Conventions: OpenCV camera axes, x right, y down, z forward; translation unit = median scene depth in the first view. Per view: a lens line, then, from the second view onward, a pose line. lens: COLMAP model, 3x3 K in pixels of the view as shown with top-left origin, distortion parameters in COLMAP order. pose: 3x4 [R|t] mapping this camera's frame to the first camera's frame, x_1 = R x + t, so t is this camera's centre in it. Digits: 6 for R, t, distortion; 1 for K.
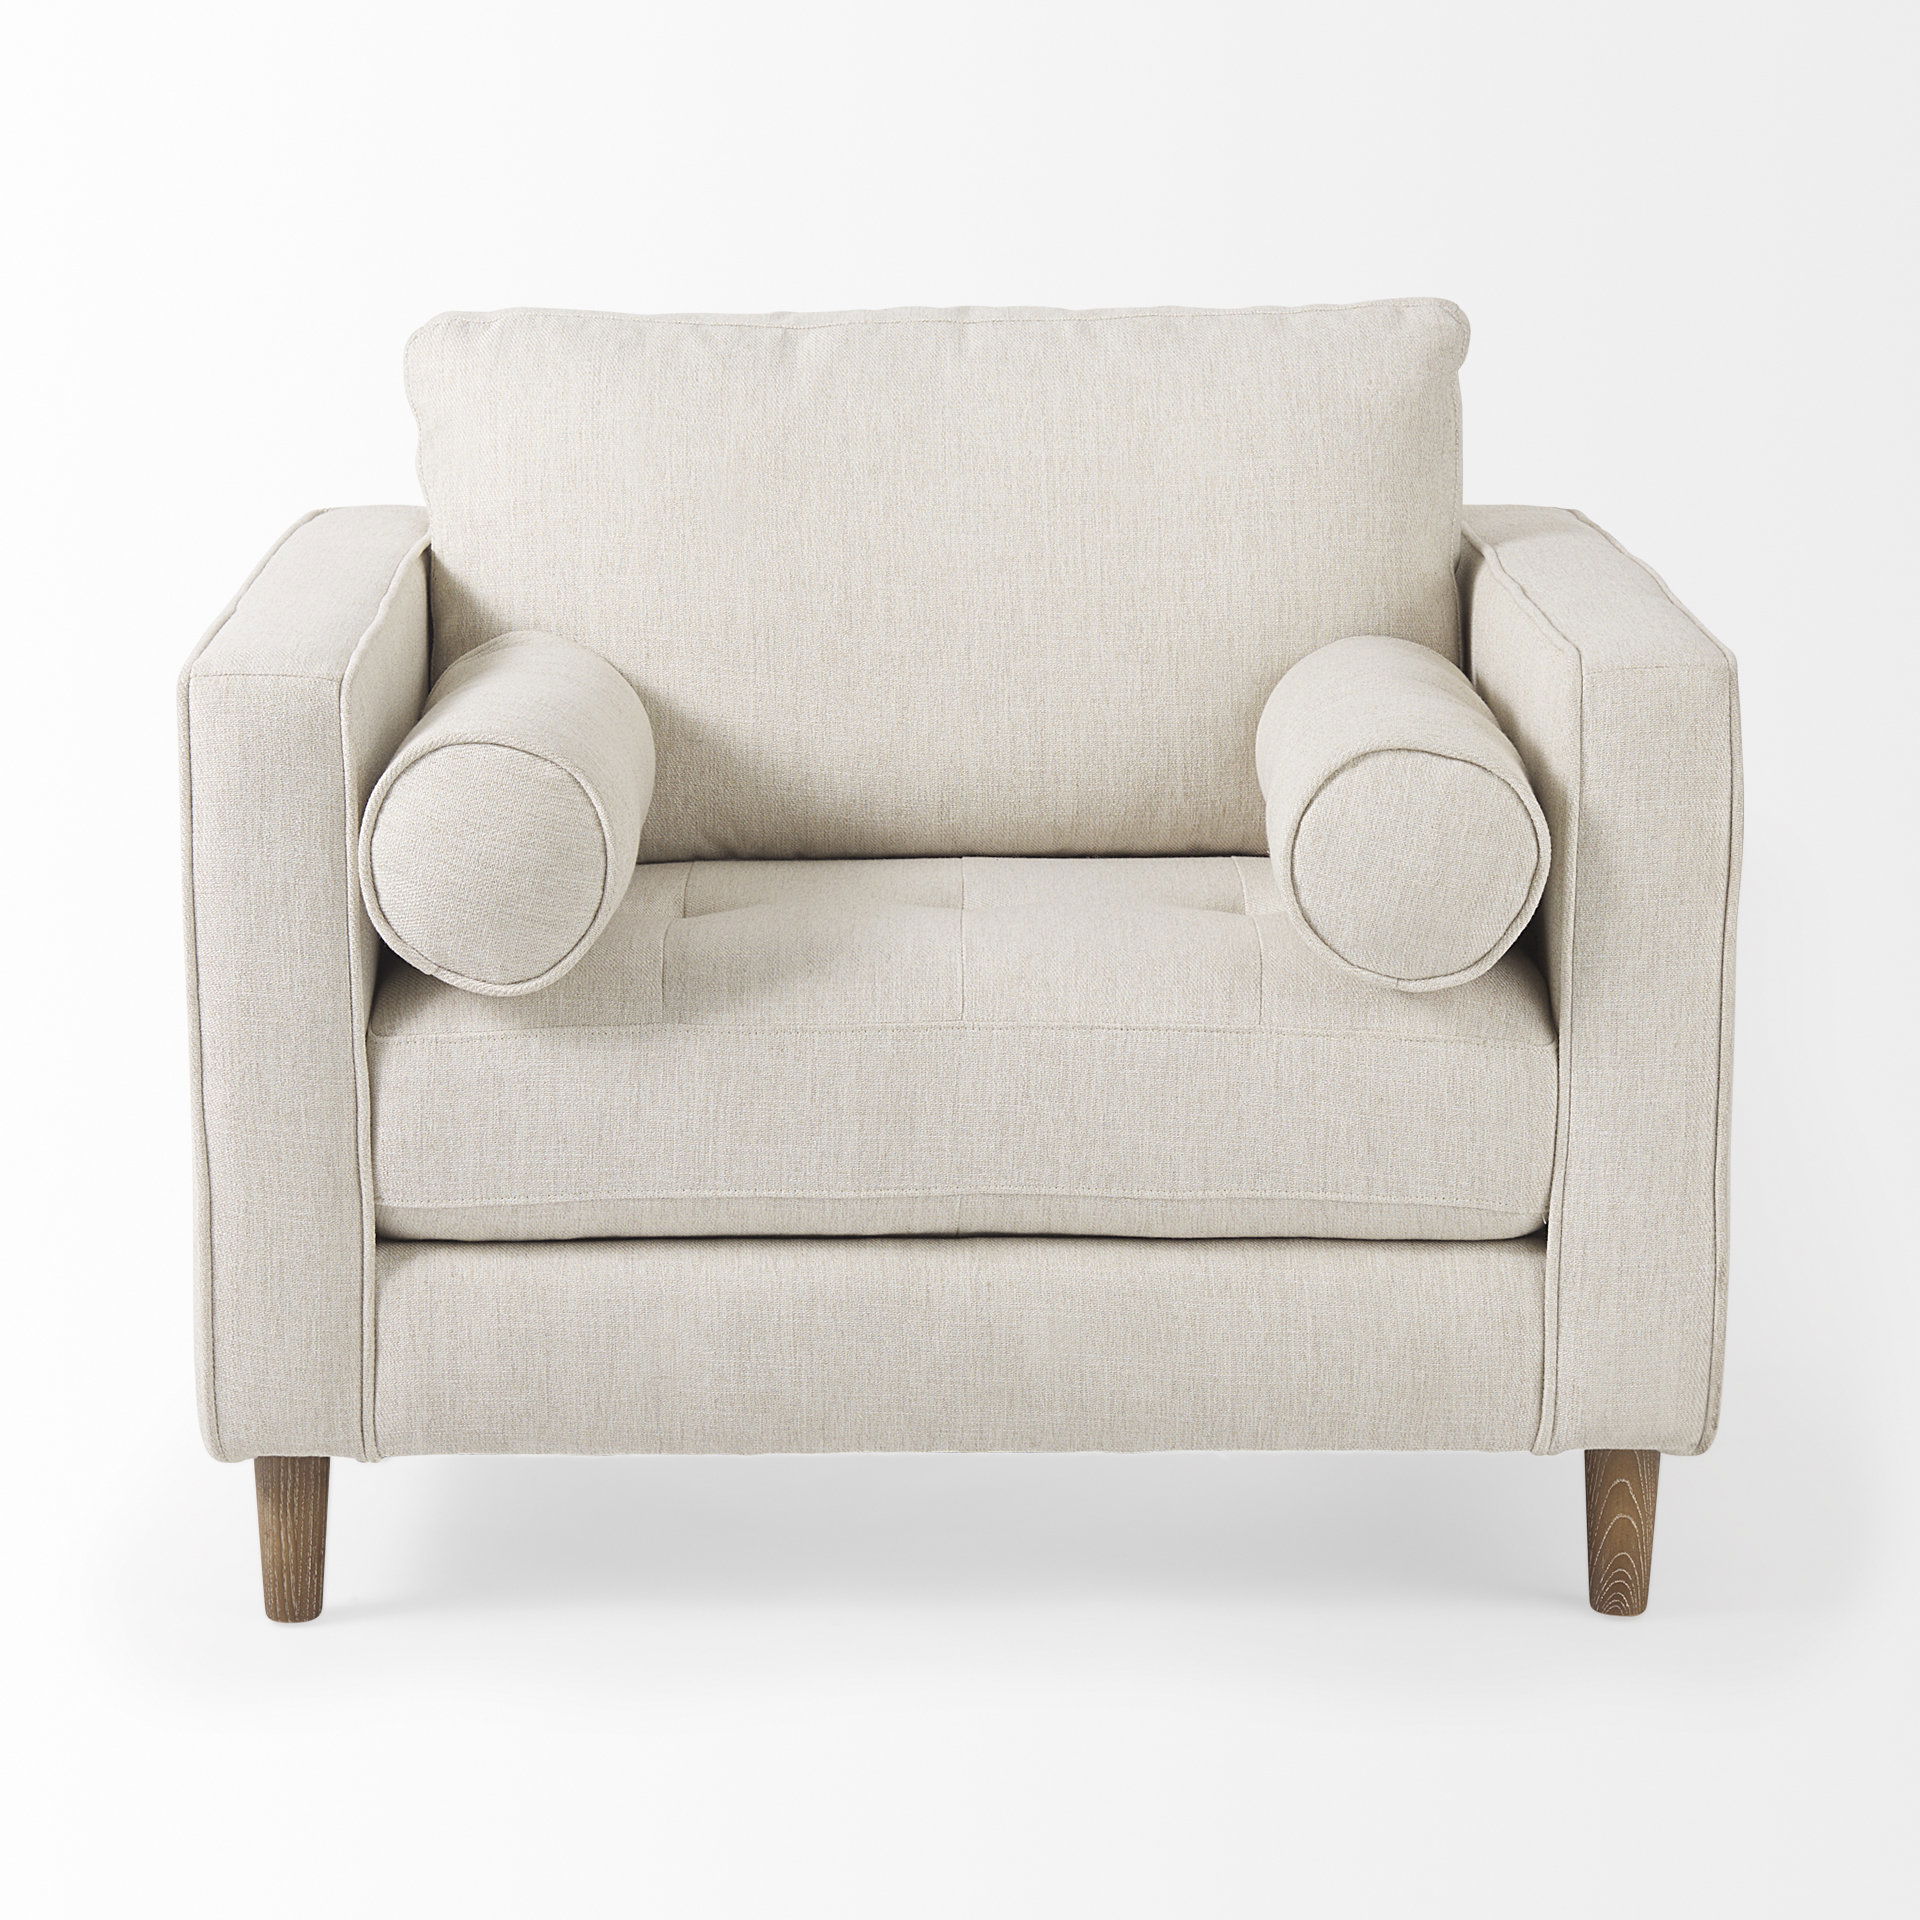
lens RADIAL K [[5240.0, 0, 960.3], [0, 5240.0, 602.1], [0, 0, 1]] dist [-0.082662, 1.366118]
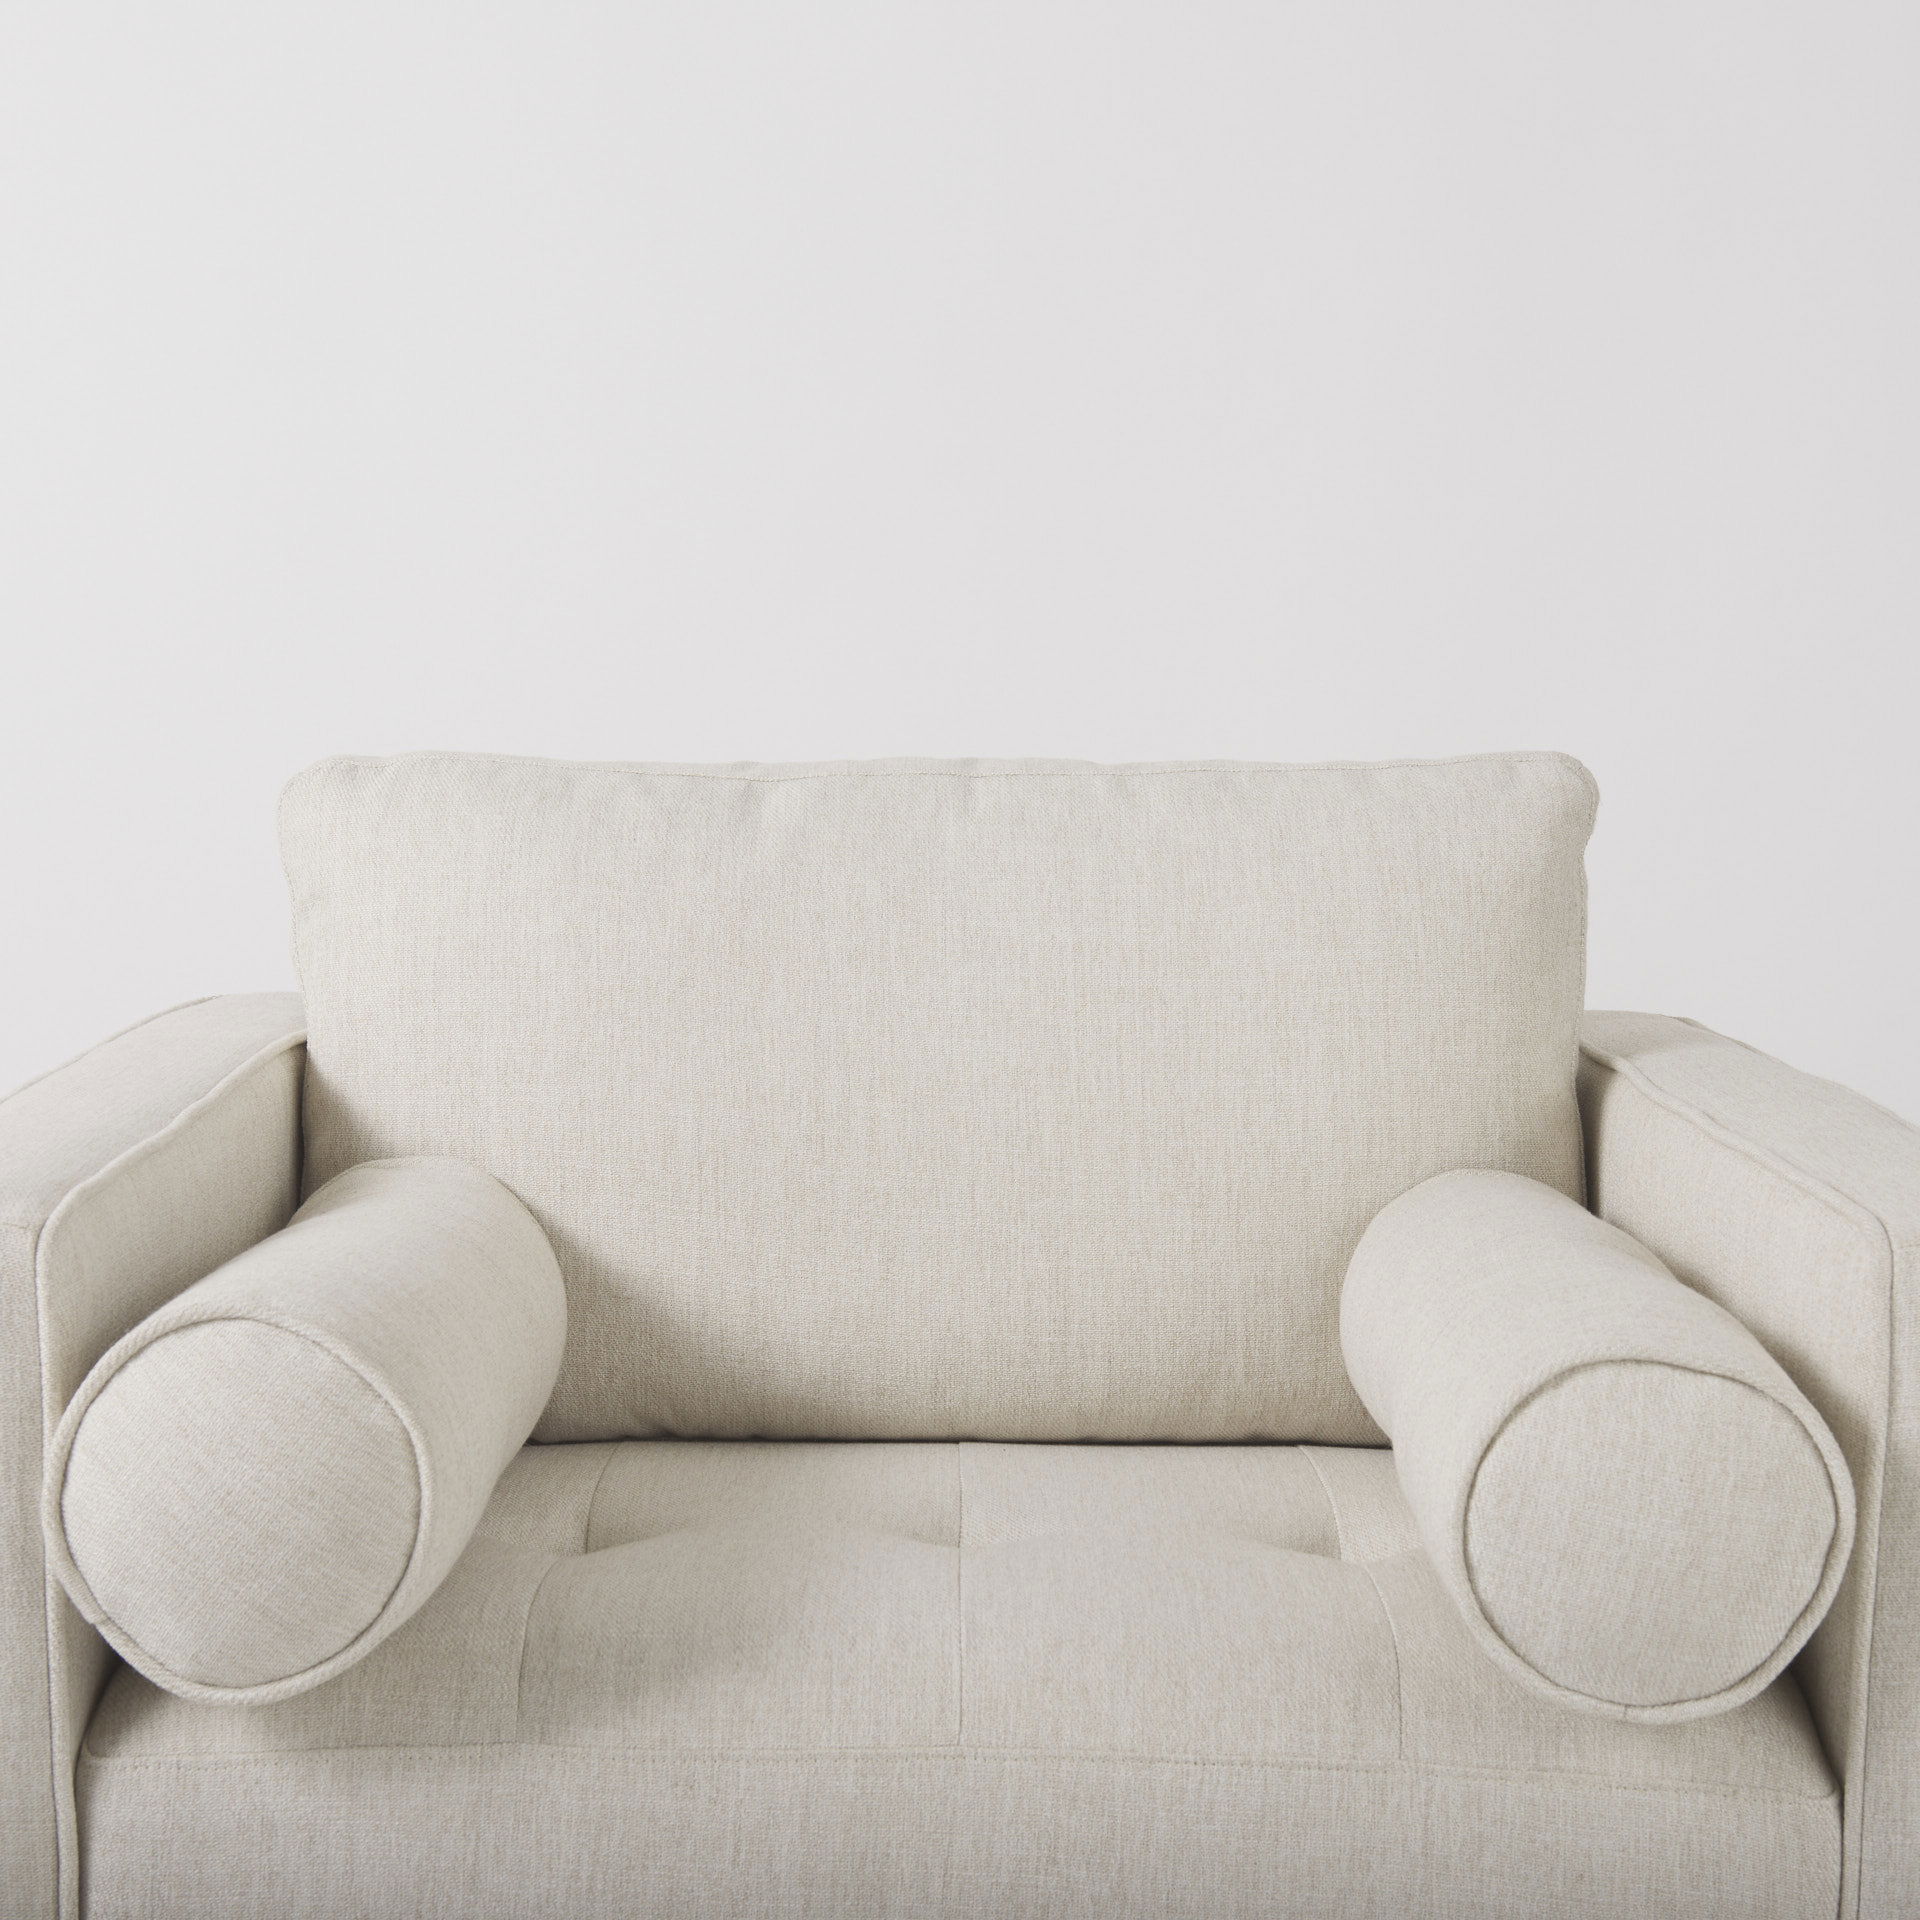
lens RADIAL K [[3391.4, 0, 927.5], [0, 3391.4, 959.4], [0, 0, 1]] dist [-0.054539, 0.106990]
pose [[0.999856, 0.014396, -0.008998, -0.001123], [-0.014809, 0.998757, -0.047591, -0.000581], [0.008302, 0.047717, 0.998826, 0.511576]]
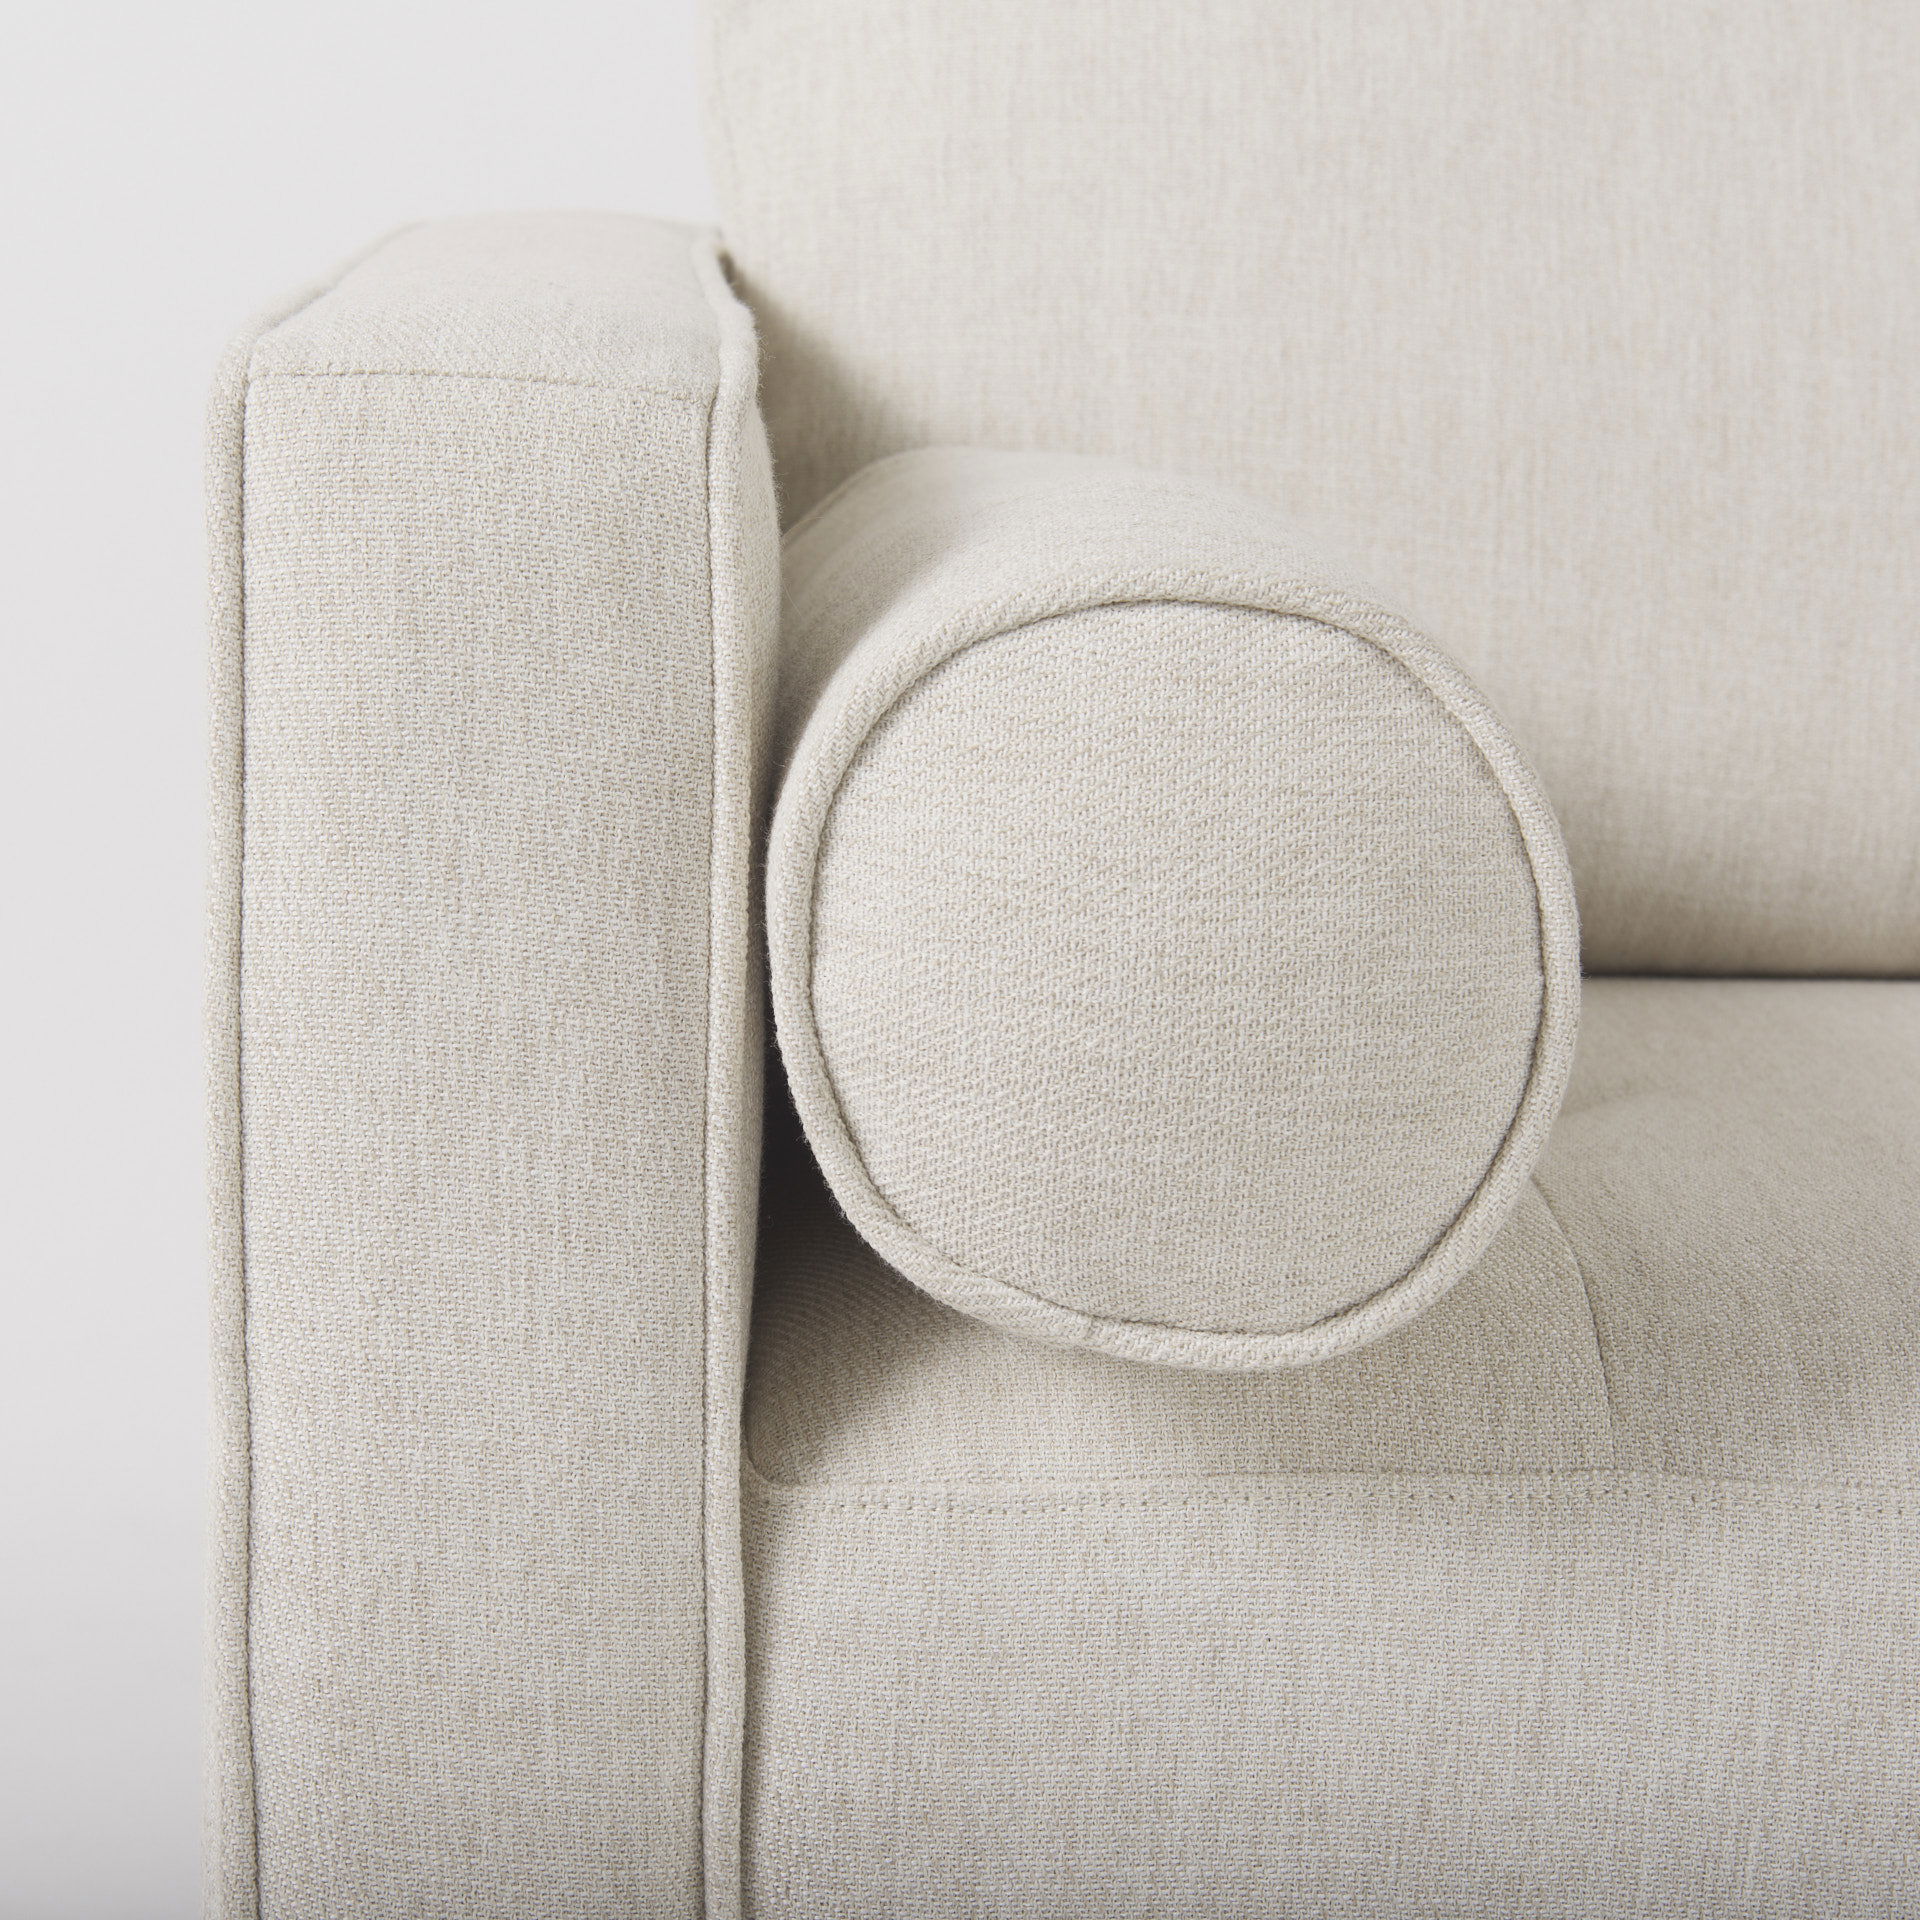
lens RADIAL K [[4538.4, 0, 723.3], [0, 4538.4, 957.3], [0, 0, 1]] dist [0.098086, -0.091163]
pose [[0.999462, 0.032287, -0.005816, -0.103777], [-0.031975, 0.998359, 0.047502, 0.032357], [0.007340, -0.047290, 0.998854, 0.647506]]
